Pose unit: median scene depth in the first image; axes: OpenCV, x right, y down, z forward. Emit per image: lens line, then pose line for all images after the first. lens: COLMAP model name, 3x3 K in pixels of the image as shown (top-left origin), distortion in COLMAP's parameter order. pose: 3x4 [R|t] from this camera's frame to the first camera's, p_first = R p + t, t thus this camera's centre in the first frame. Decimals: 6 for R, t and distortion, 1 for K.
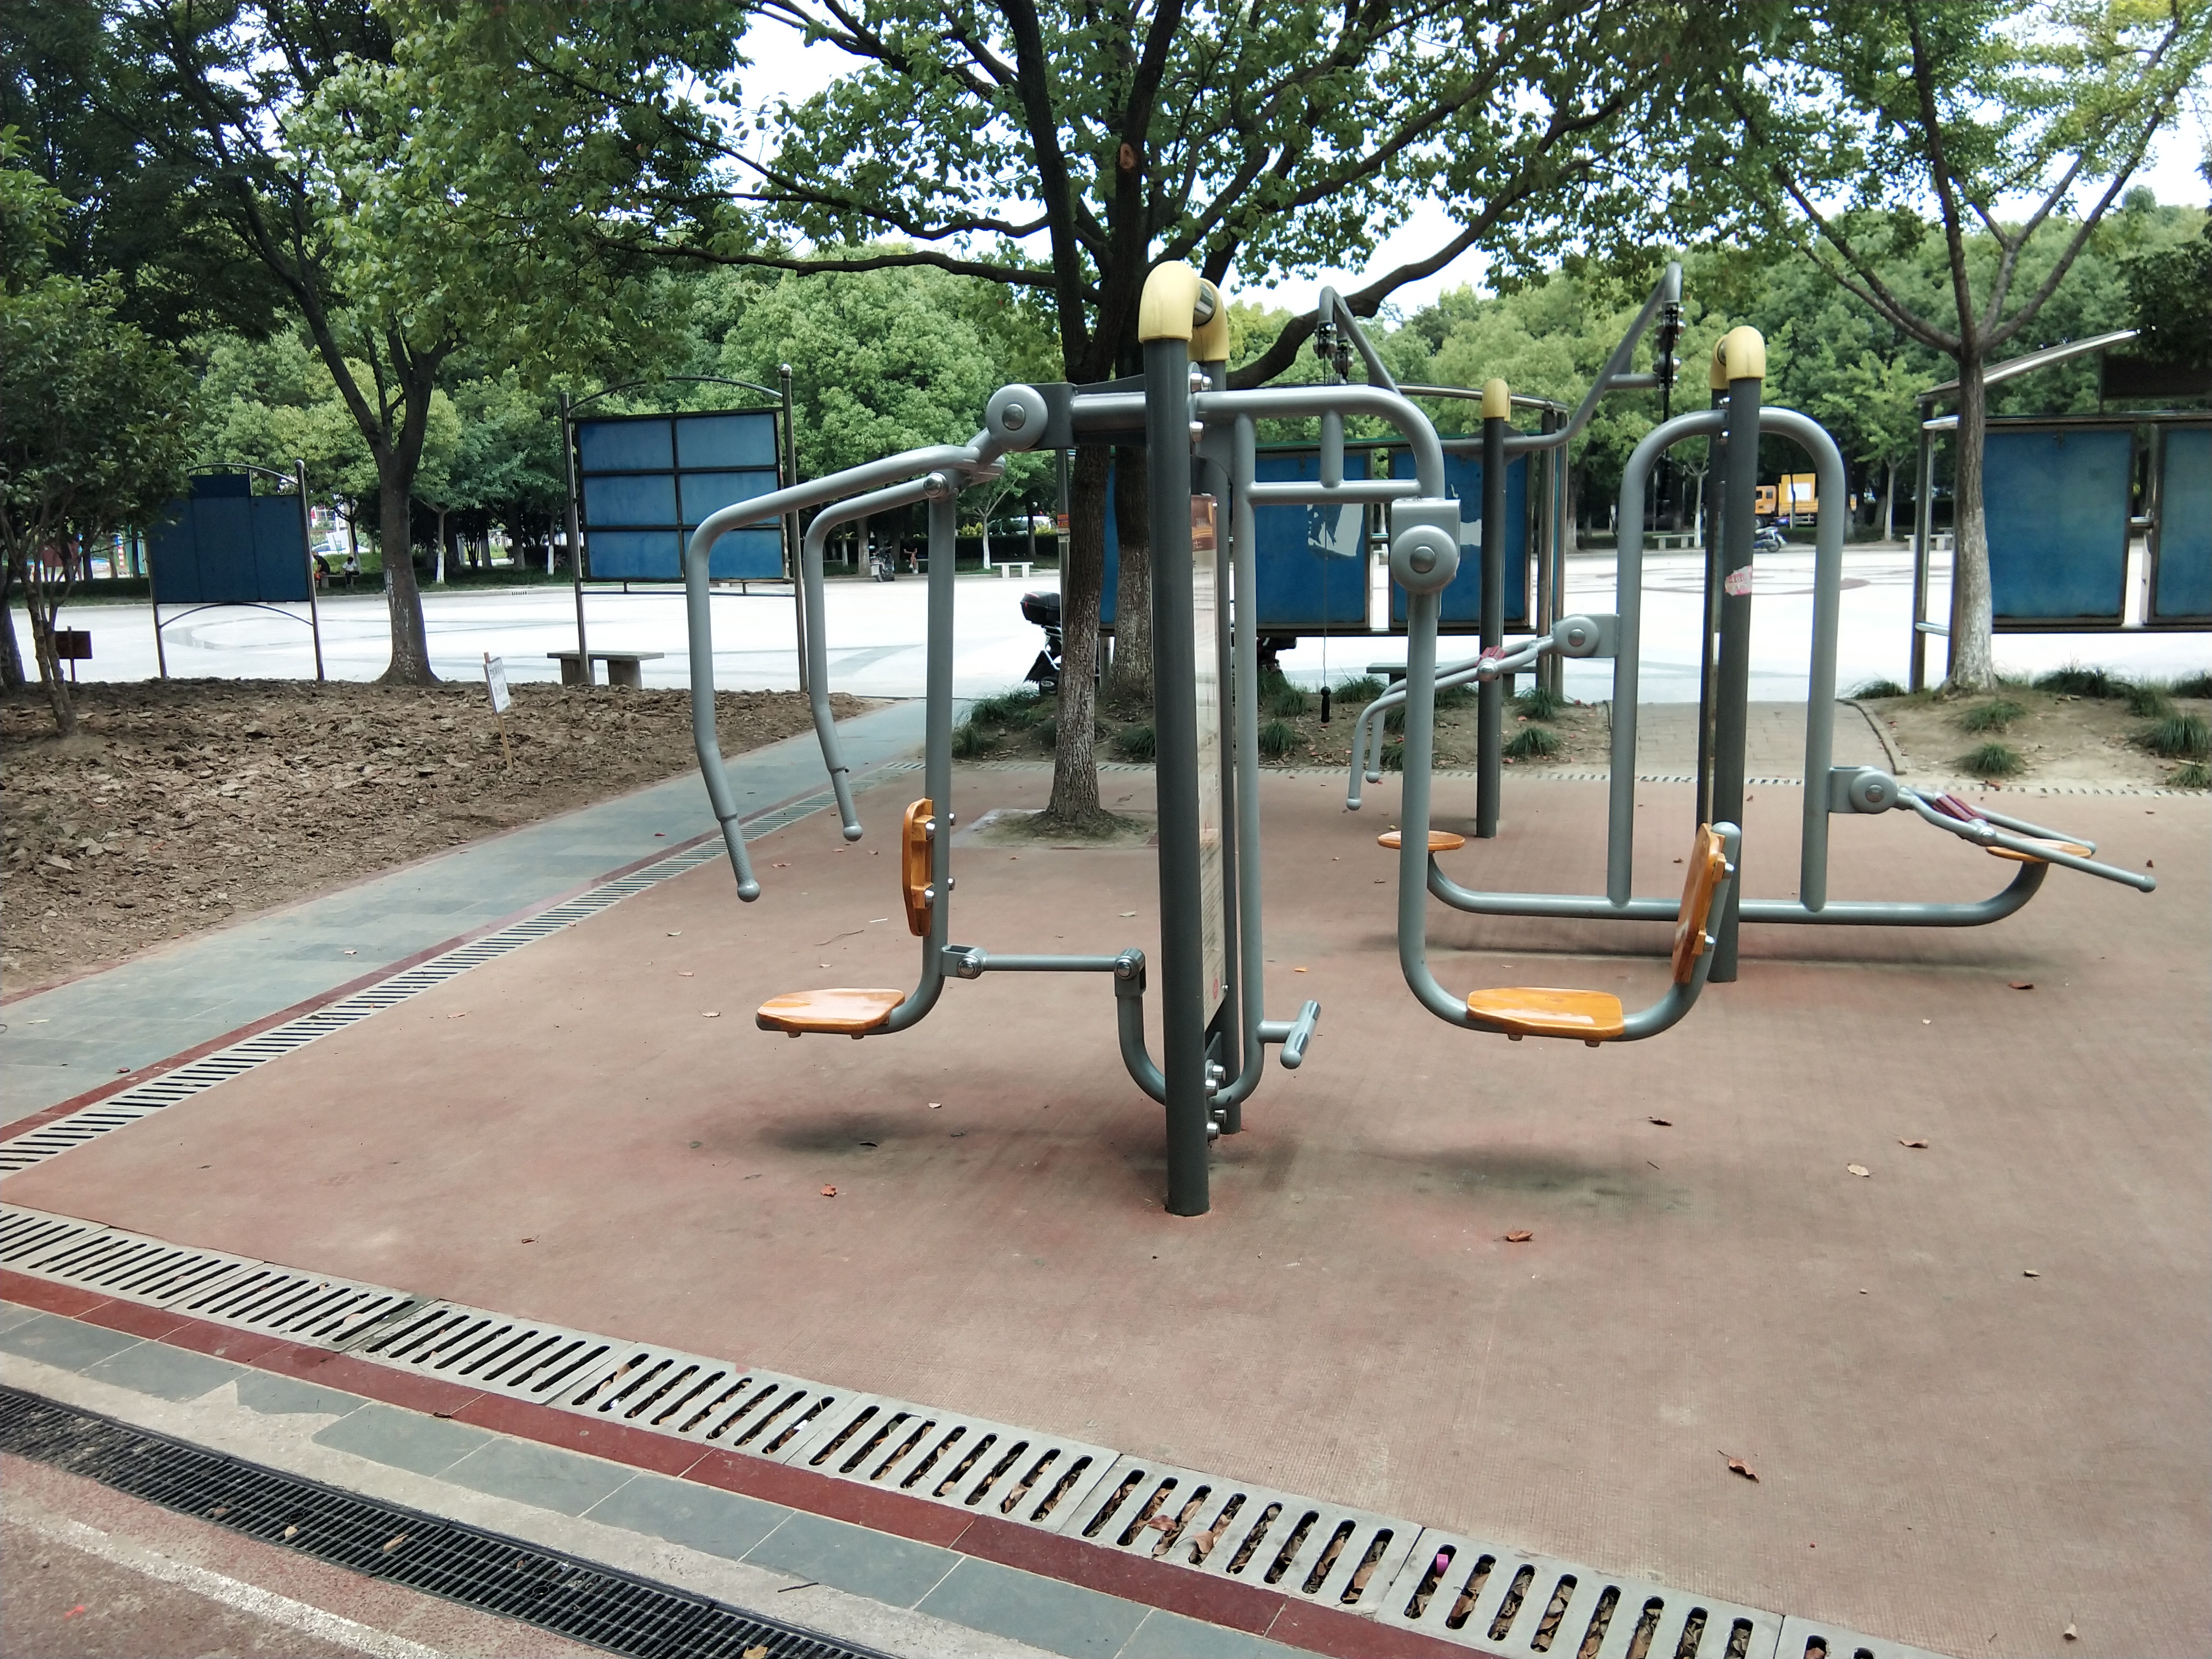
lens RADIAL K [[1903.2, 0, 1075.0], [0, 1903.2, 791.9], [0, 0, 1]] dist [0.172835, -0.338792]
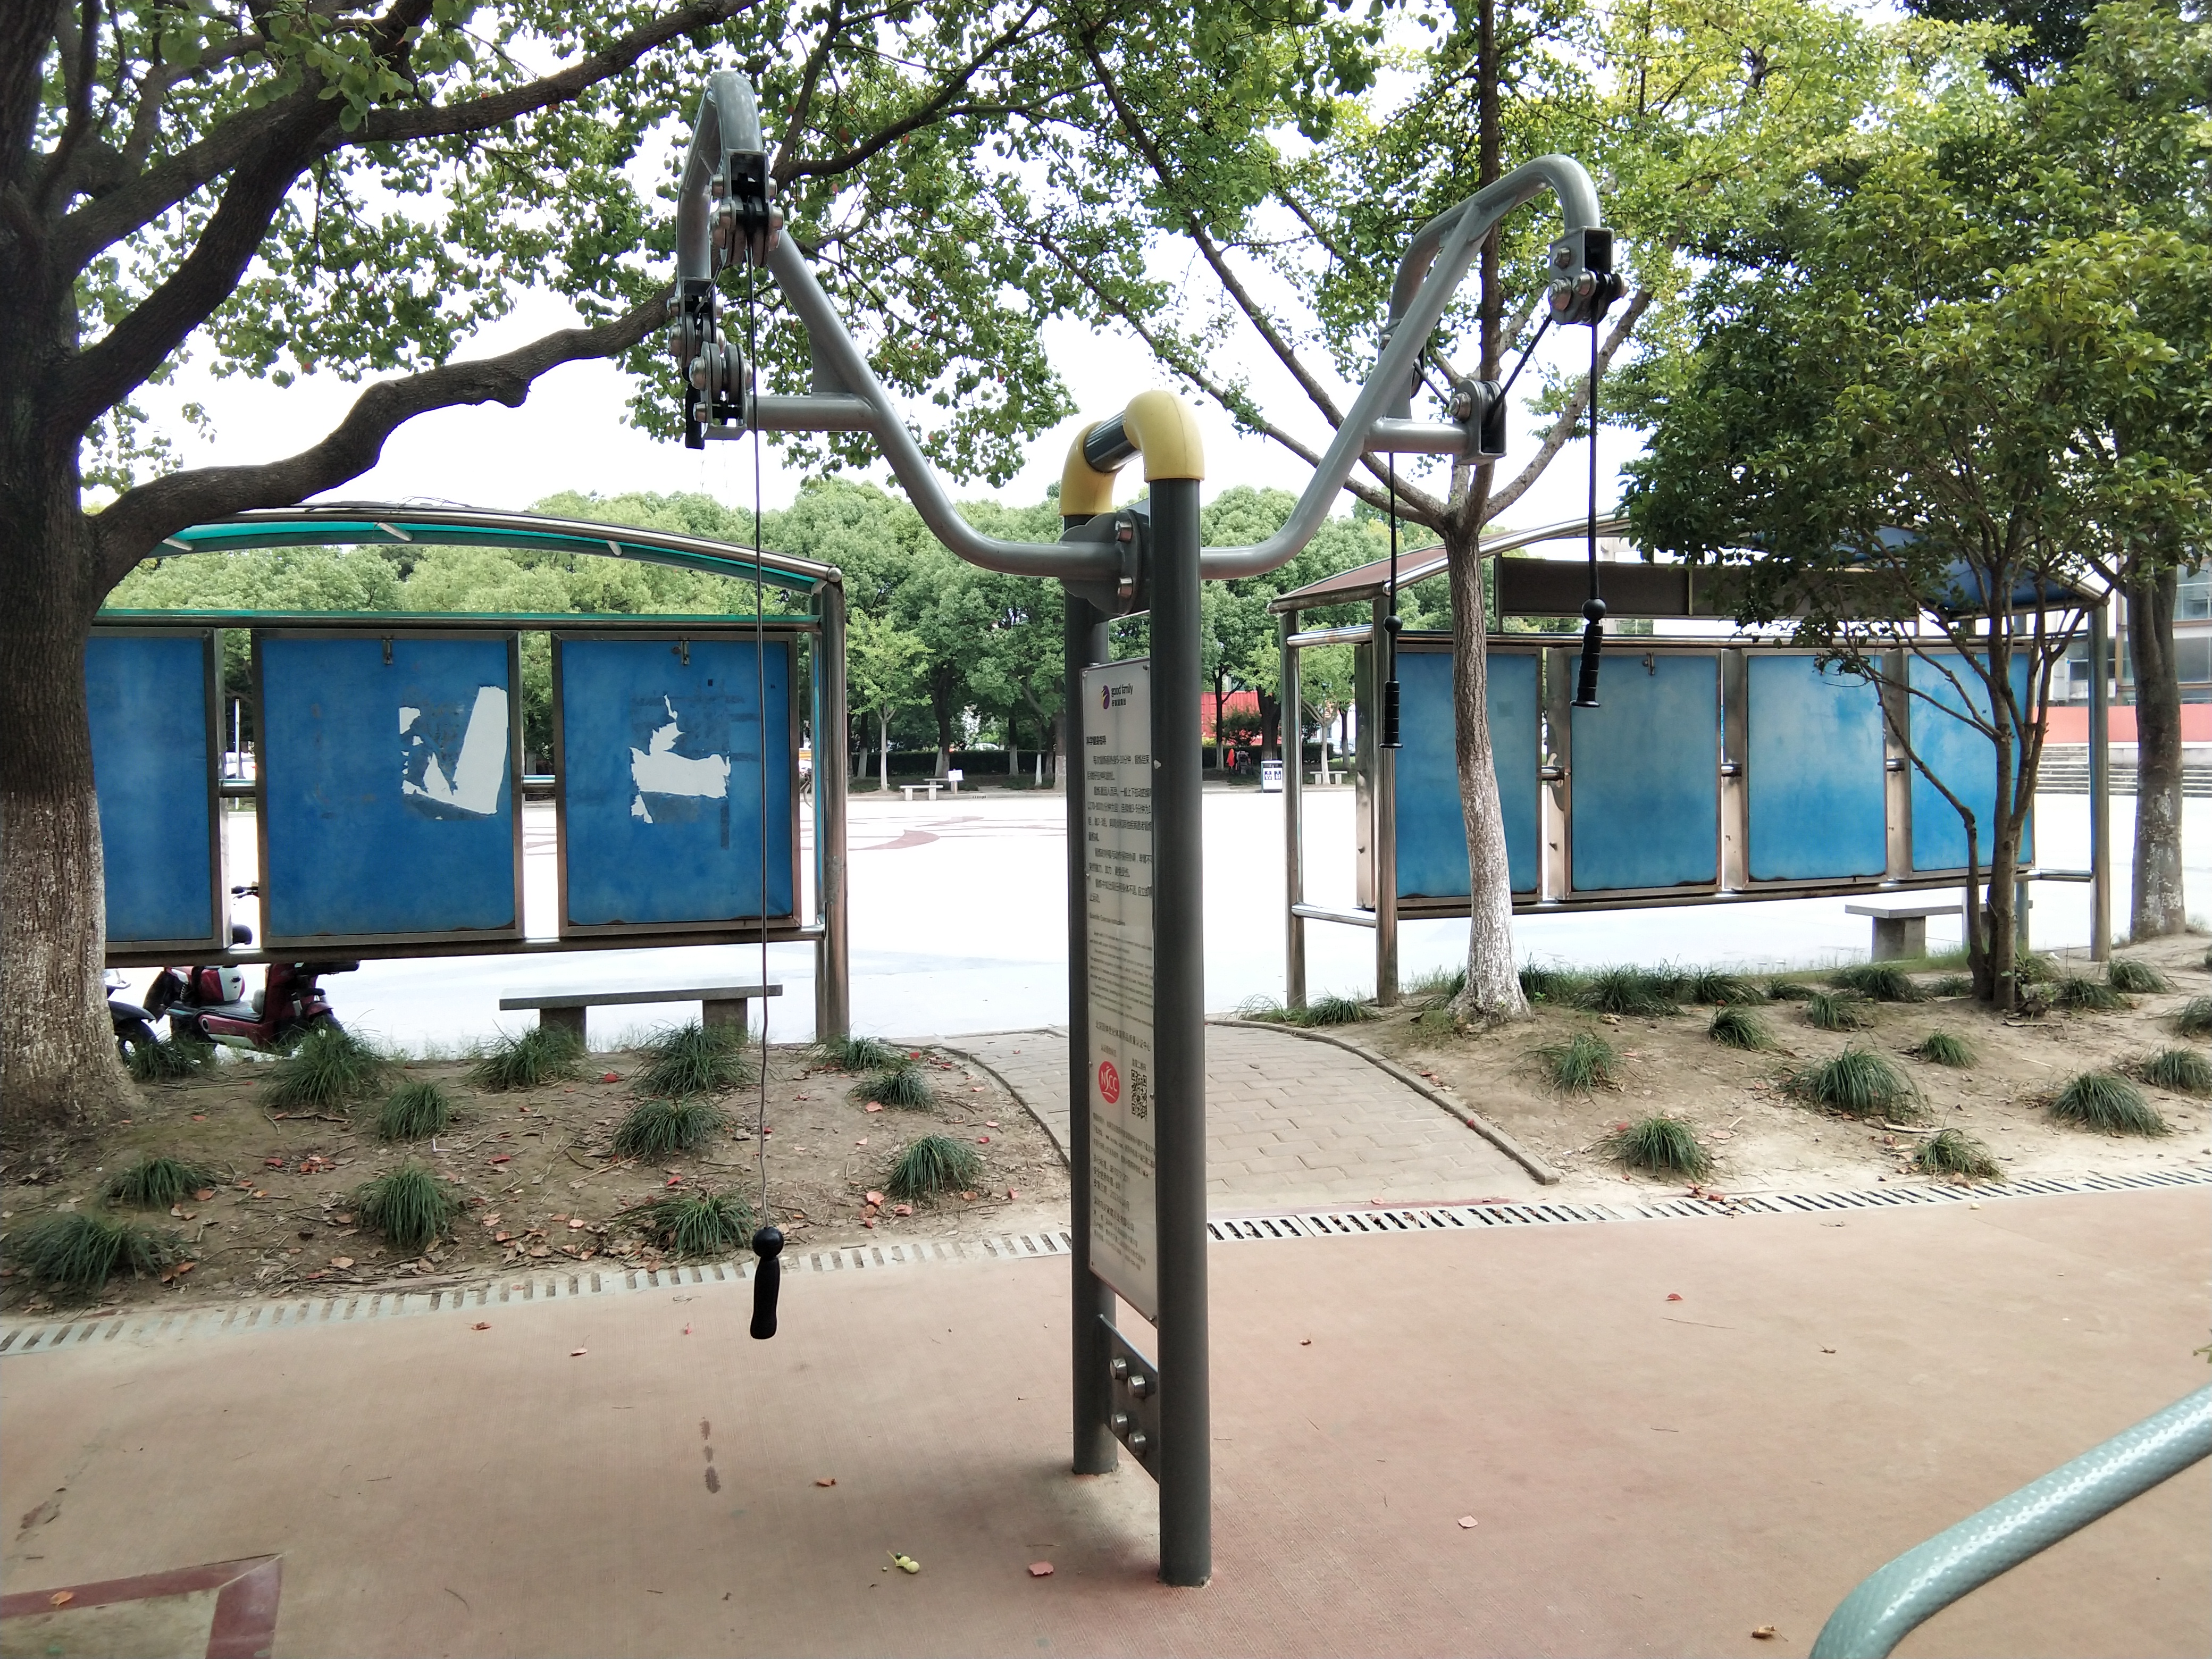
lens RADIAL K [[1849.7, 0, 1111.8], [0, 1849.7, 765.8], [0, 0, 1]] dist [0.264408, -0.486906]
pose [[0.847260, 0.008248, 0.531114, 0.001541], [0.066884, 0.990265, -0.122075, -0.047416], [-0.526950, 0.138952, 0.838460, 0.361931]]
